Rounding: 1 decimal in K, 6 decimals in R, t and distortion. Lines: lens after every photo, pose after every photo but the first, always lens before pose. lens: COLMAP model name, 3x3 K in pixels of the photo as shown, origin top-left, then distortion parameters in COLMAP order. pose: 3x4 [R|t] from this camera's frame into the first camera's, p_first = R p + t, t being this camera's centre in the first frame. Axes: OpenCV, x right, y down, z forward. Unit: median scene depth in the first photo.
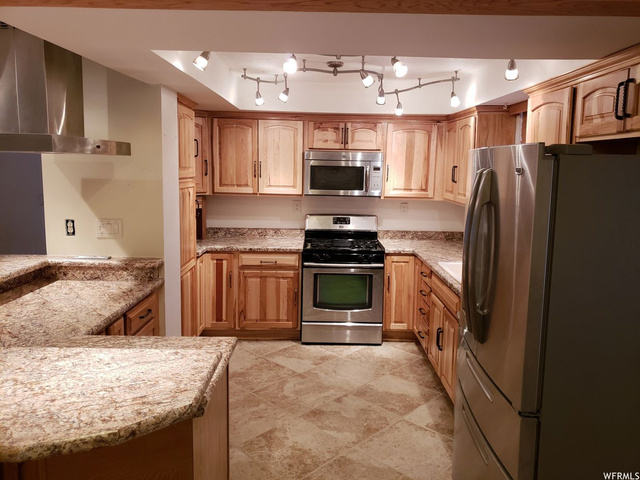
lens RADIAL K [[492.1, 0, 319.3], [0, 492.1, 223.4], [0, 0, 1]] dist [0.093442, -0.094634]
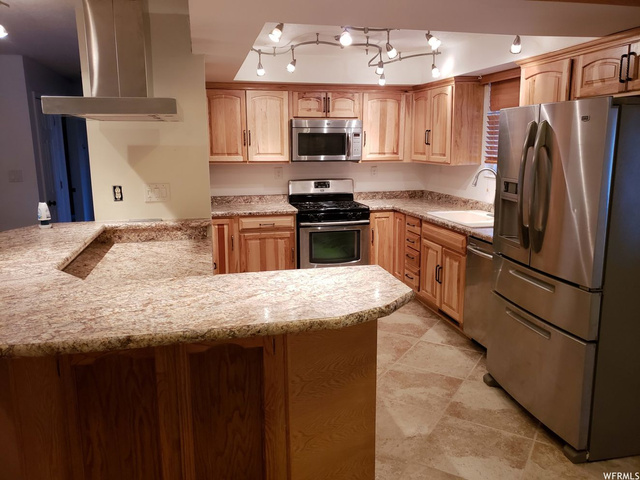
lens RADIAL K [[492.1, 0, 319.3], [0, 492.1, 223.4], [0, 0, 1]] dist [0.093442, -0.094634]
pose [[0.975472, -0.060180, 0.211736, -0.221454], [0.050403, 0.997412, 0.051276, 0.027263], [-0.214274, -0.039346, 0.975981, -0.073850]]
